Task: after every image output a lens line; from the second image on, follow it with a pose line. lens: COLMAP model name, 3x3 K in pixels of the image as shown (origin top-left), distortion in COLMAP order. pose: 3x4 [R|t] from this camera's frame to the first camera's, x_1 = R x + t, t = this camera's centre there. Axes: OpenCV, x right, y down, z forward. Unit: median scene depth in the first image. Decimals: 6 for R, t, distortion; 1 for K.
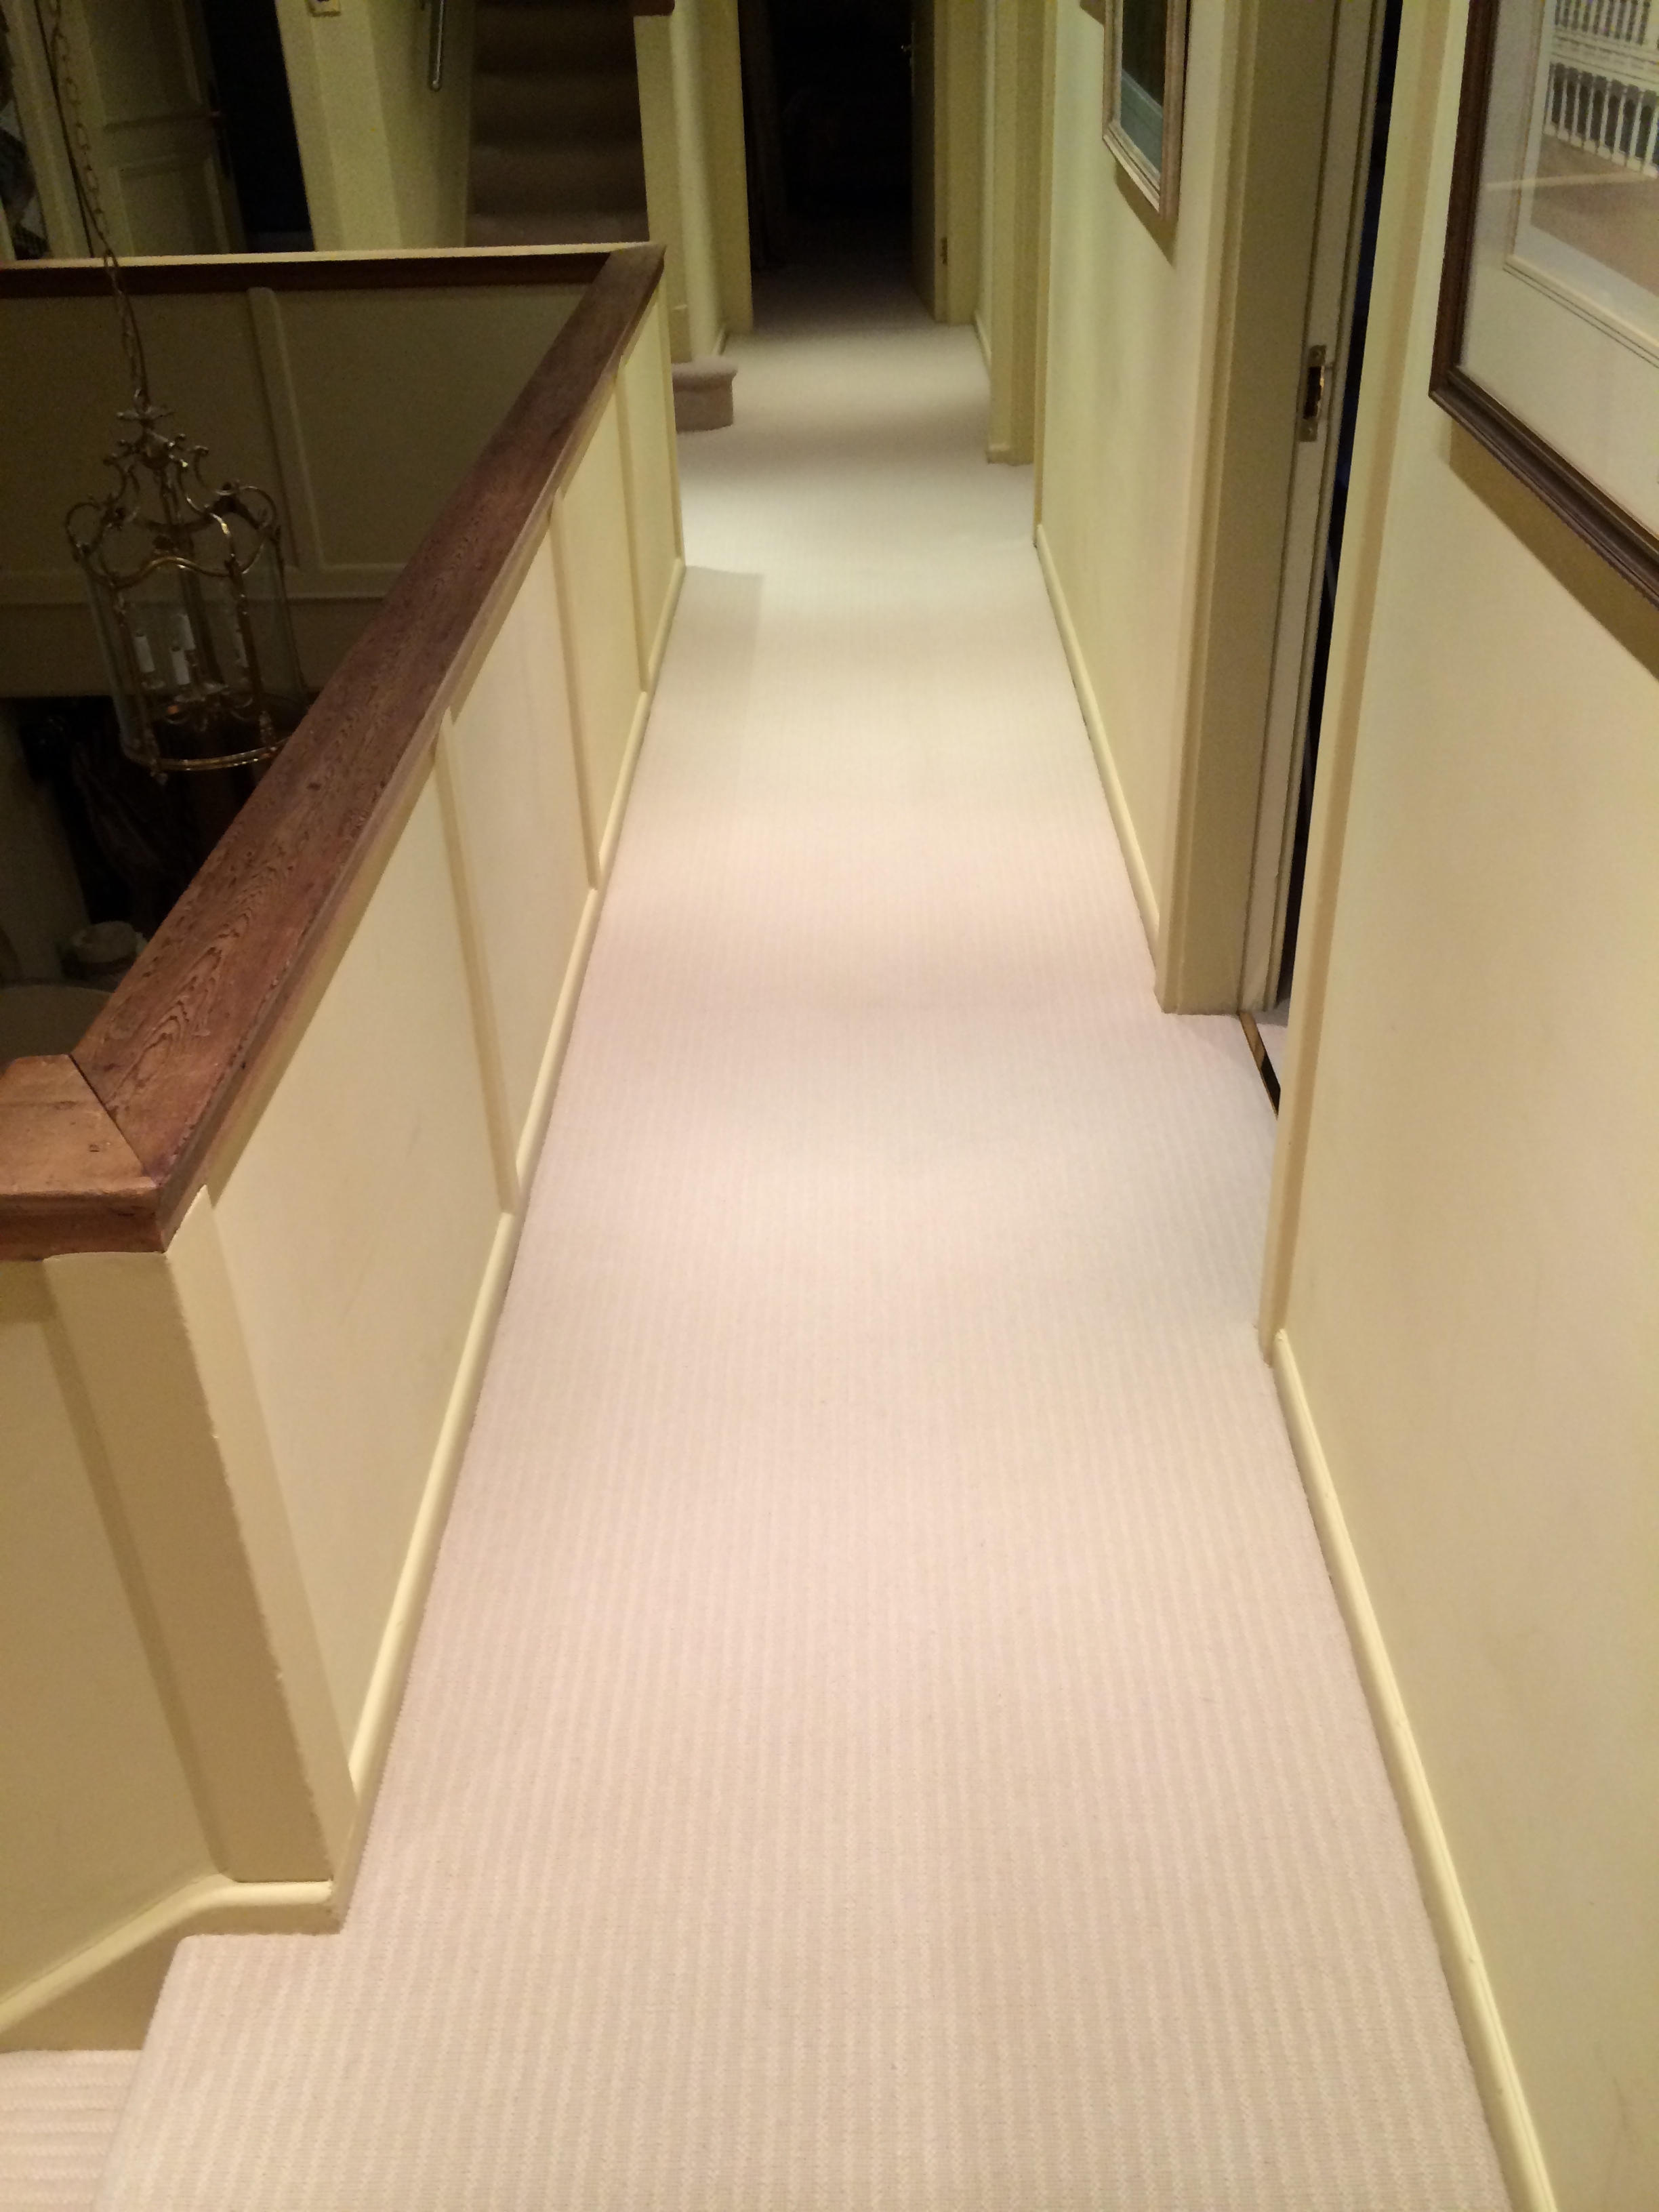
lens RADIAL K [[1931.3, 0, 835.8], [0, 1931.3, 1119.0], [0, 0, 1]] dist [0.082644, -0.101431]
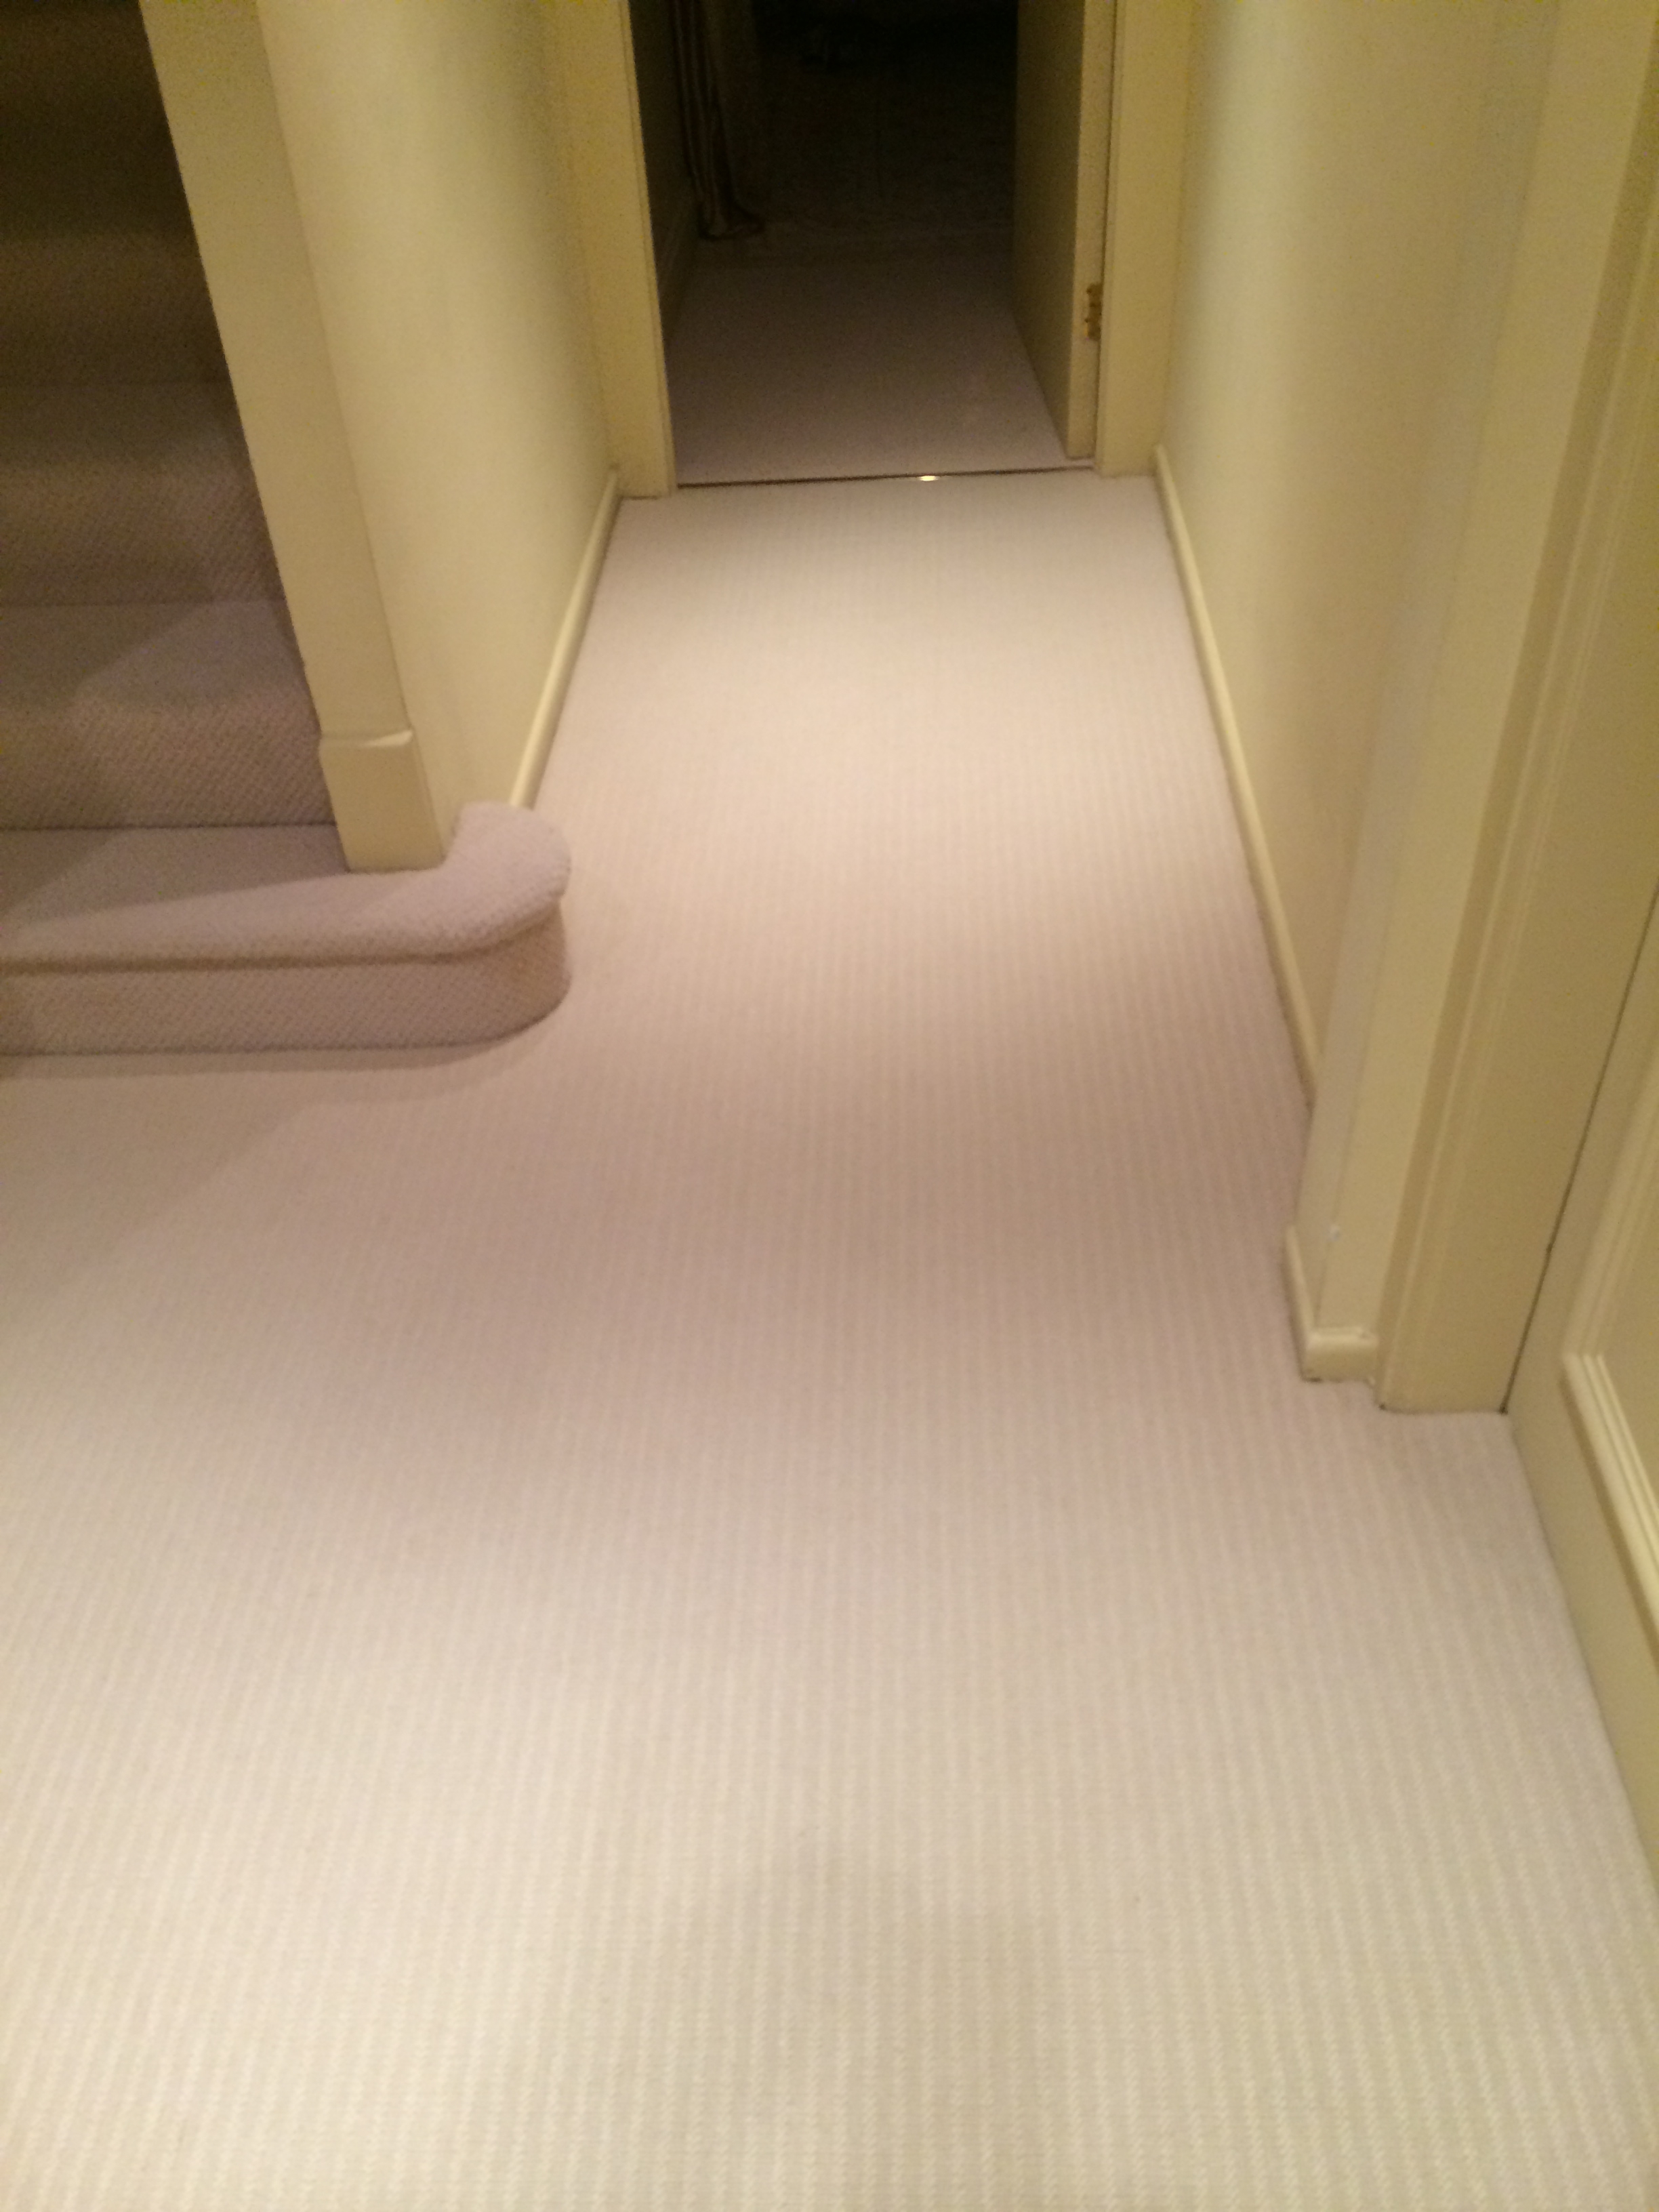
lens RADIAL K [[1931.3, 0, 865.4], [0, 1931.3, 1102.6], [0, 0, 1]] dist [0.082644, -0.101431]
pose [[0.999886, -0.004743, -0.014305, 0.016486], [0.006754, 0.989553, 0.144011, -0.610593], [0.013473, -0.144091, 0.989473, 0.985355]]
